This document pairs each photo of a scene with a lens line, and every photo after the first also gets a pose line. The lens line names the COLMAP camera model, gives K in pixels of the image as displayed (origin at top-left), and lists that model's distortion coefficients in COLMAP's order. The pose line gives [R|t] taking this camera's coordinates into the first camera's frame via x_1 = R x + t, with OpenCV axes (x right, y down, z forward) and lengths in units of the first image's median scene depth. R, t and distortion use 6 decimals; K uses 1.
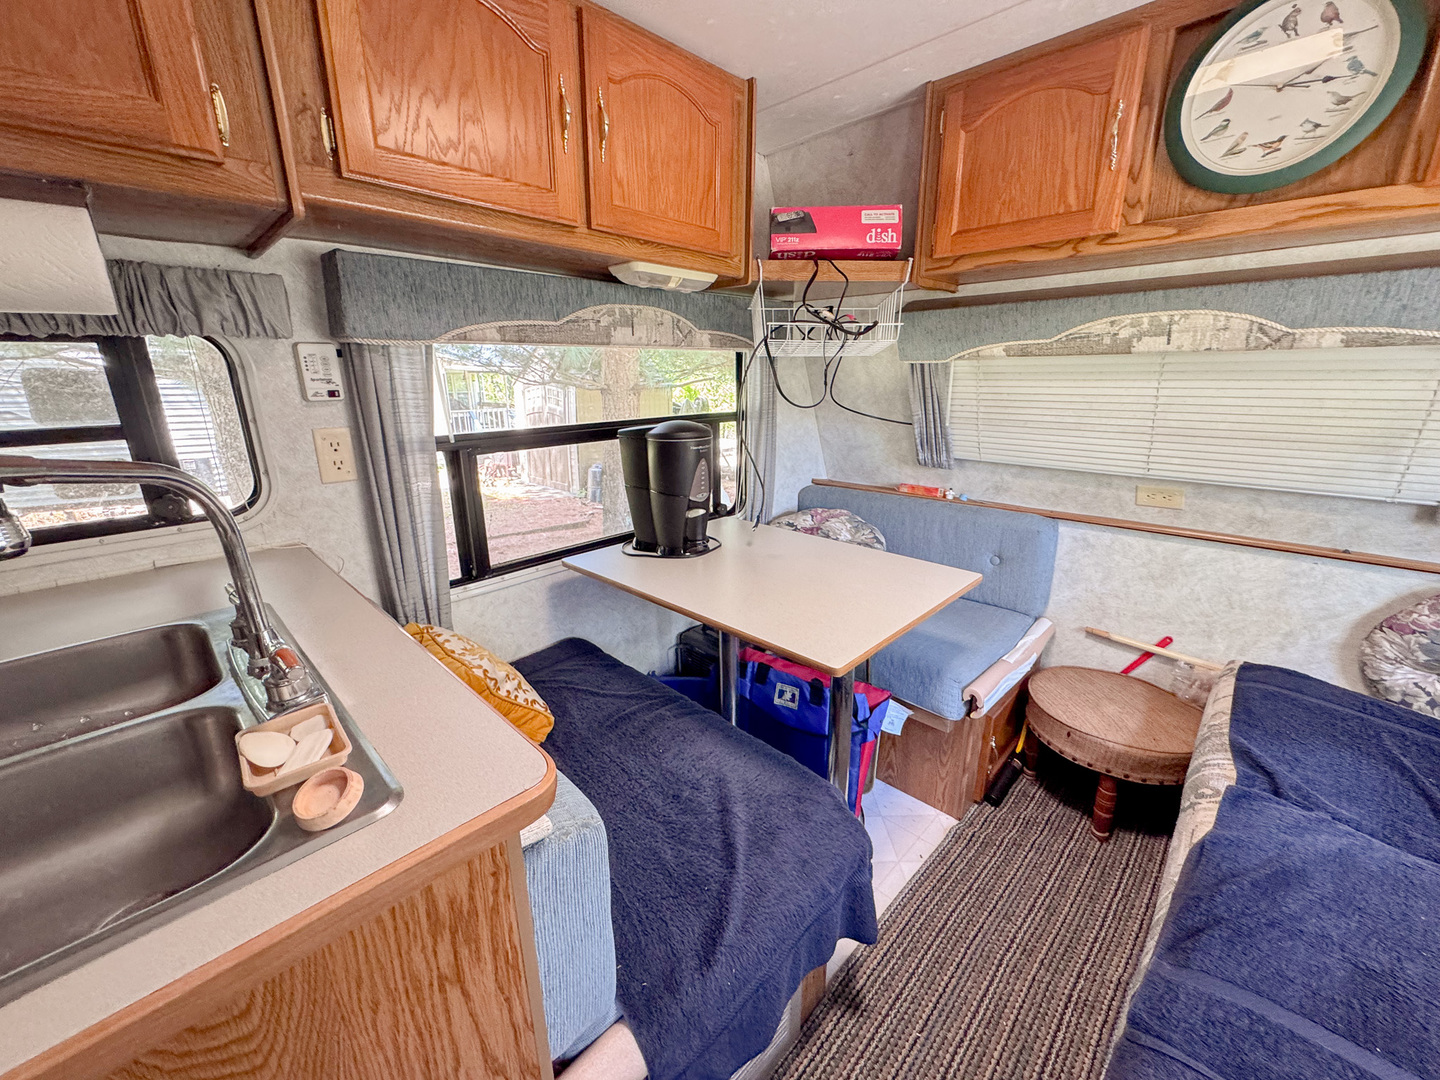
lens RADIAL K [[577.3, 0, 720.0], [0, 577.3, 540.0], [0, 0, 1]] dist [-0.002185, -0.000390]
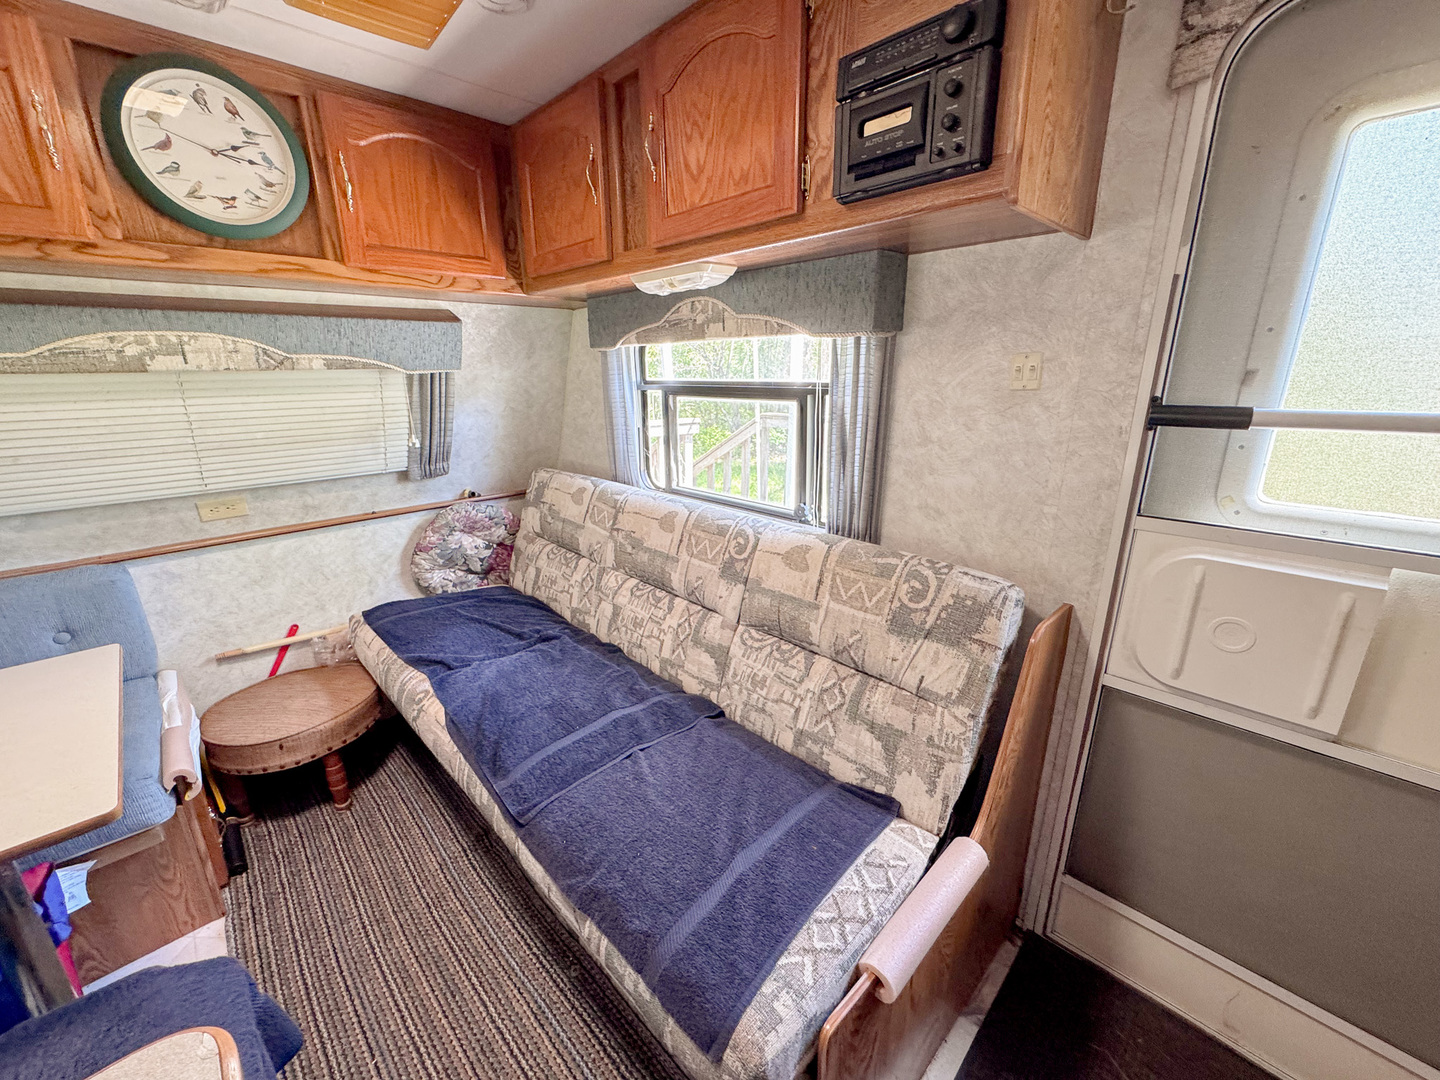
lens RADIAL K [[577.3, 0, 720.0], [0, 577.3, 540.0], [0, 0, 1]] dist [-0.002185, -0.000390]
pose [[0.018133, -0.276458, 0.960855, -0.269697], [0.287427, 0.921889, 0.259822, -0.041279], [-0.957631, 0.271464, 0.096178, 0.072526]]
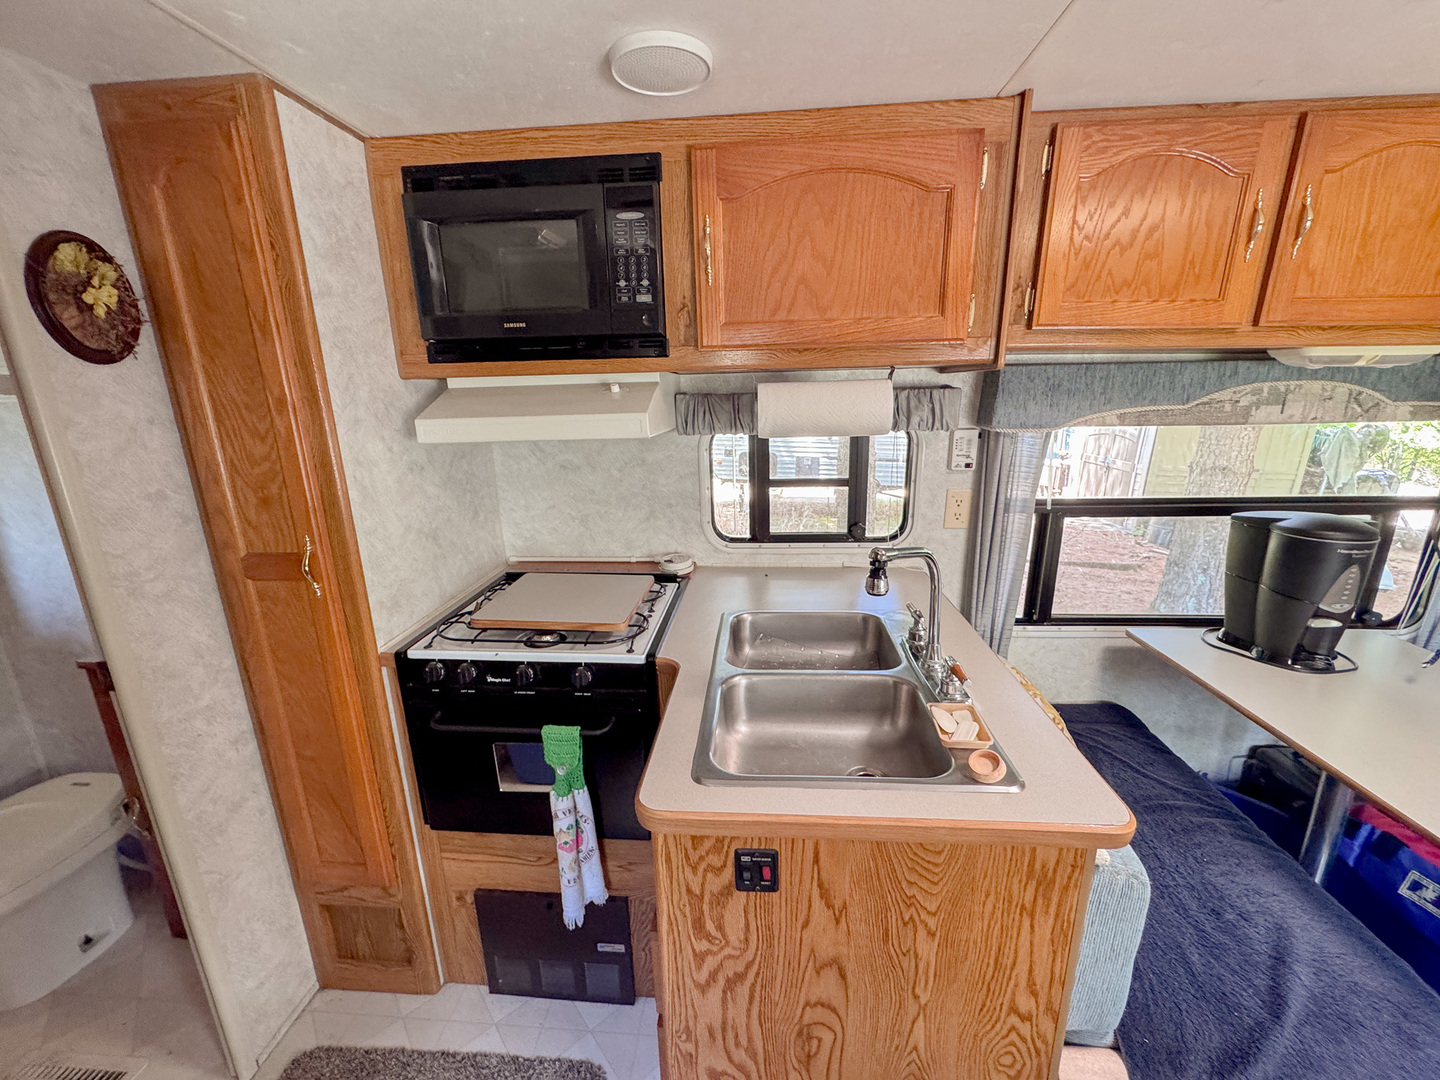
lens RADIAL K [[577.3, 0, 720.0], [0, 577.3, 540.0], [0, 0, 1]] dist [-0.002185, -0.000390]
pose [[0.643507, 0.191889, -0.740998, -0.011641], [-0.201097, 0.976443, 0.078221, -0.060055], [0.738552, 0.098677, 0.666936, -0.252805]]
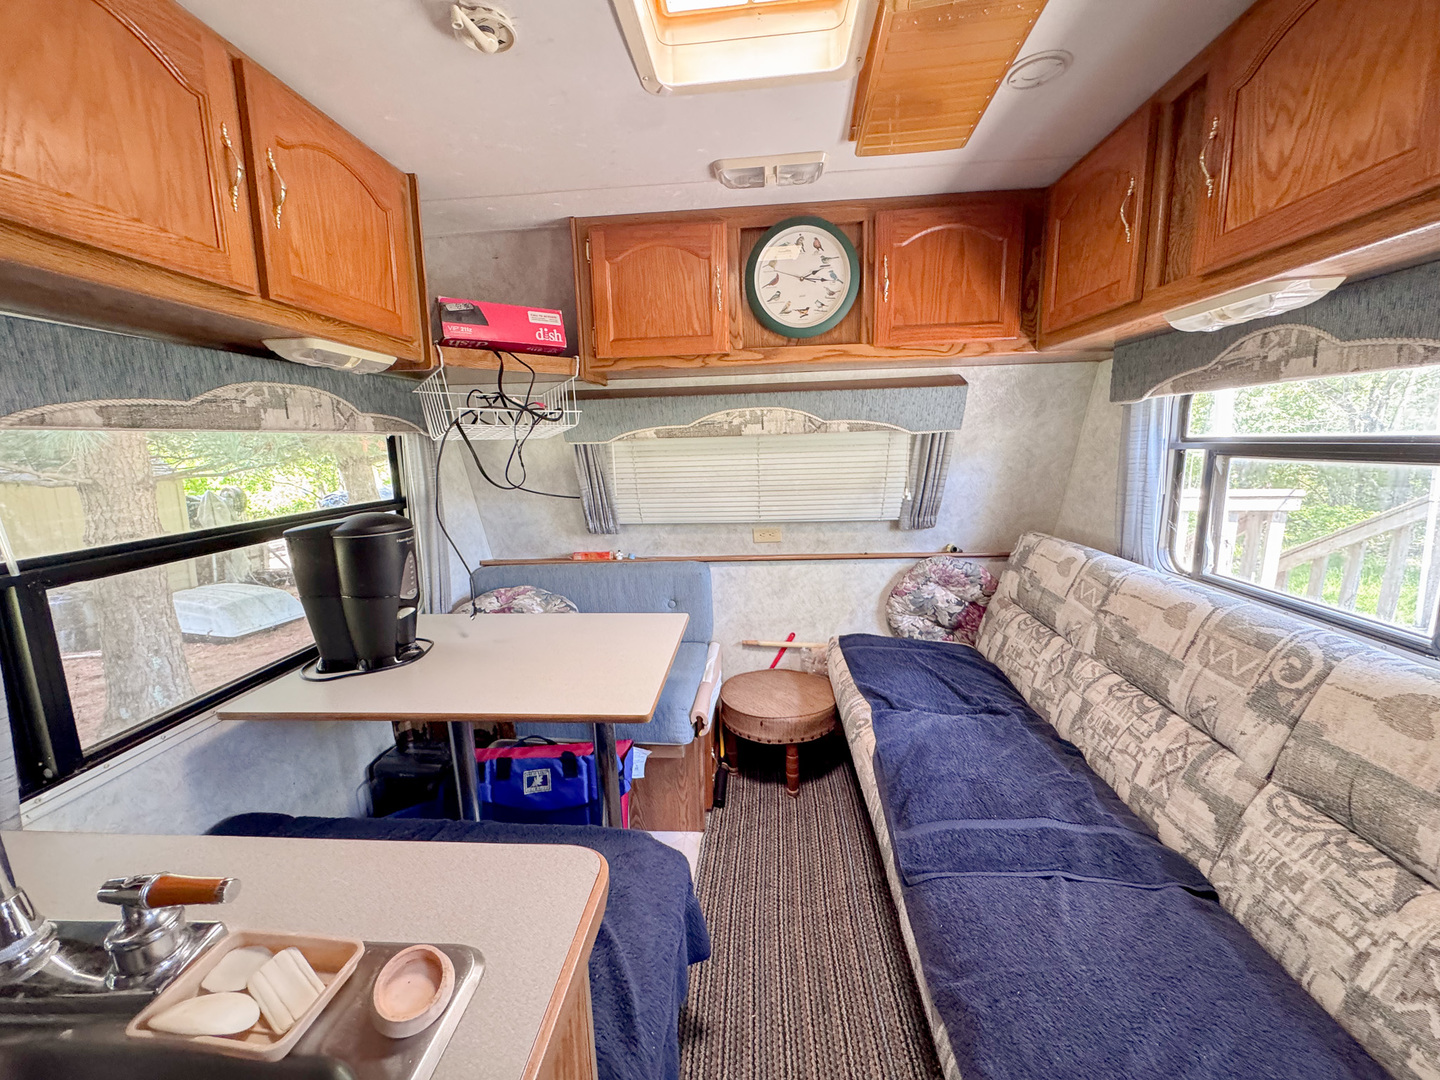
lens RADIAL K [[577.3, 0, 720.0], [0, 577.3, 540.0], [0, 0, 1]] dist [-0.002185, -0.000390]
pose [[0.761771, -0.121766, 0.636300, -0.247528], [0.201235, 0.978067, -0.053748, -0.012483], [-0.615799, 0.168990, 0.769567, 0.001618]]
